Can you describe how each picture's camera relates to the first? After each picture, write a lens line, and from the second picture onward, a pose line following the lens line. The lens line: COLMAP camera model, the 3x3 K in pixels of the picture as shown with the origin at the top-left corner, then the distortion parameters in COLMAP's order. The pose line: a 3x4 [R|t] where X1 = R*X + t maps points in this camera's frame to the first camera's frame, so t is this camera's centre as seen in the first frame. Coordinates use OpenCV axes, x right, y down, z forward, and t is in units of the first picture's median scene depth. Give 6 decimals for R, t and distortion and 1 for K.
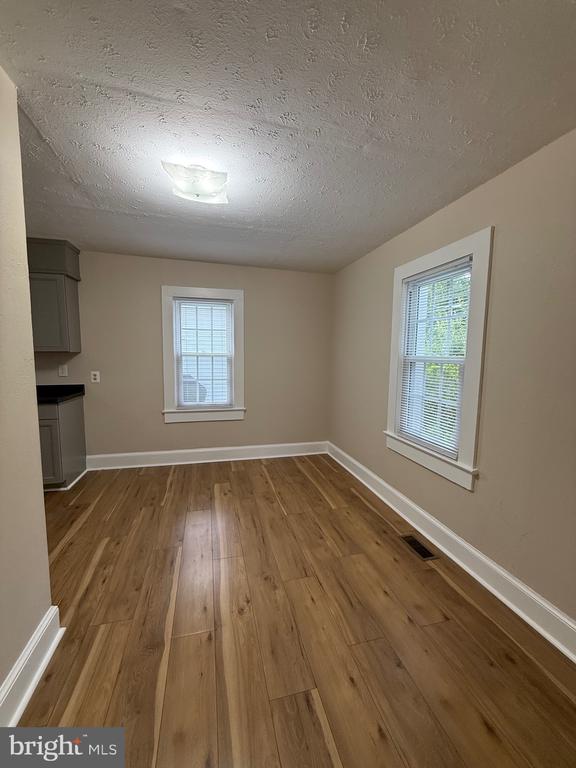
lens RADIAL K [[305.9, 0, 286.8], [0, 305.9, 383.7], [0, 0, 1]] dist [-0.001077, -0.000019]
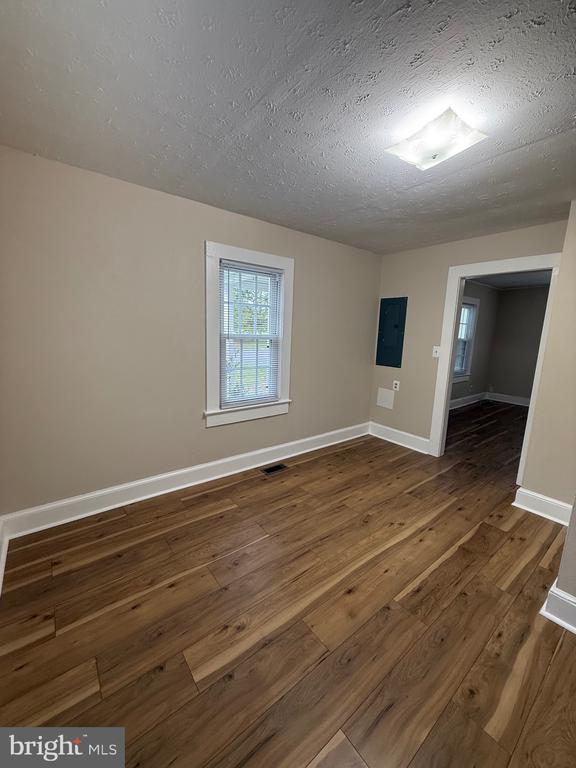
lens RADIAL K [[305.9, 0, 286.8], [0, 305.9, 383.7], [0, 0, 1]] dist [-0.001077, -0.000019]
pose [[-0.395998, -0.186438, 0.899125, -0.813696], [0.056350, 0.972392, 0.226448, -0.177998], [-0.916521, 0.140338, -0.374560, 1.436992]]
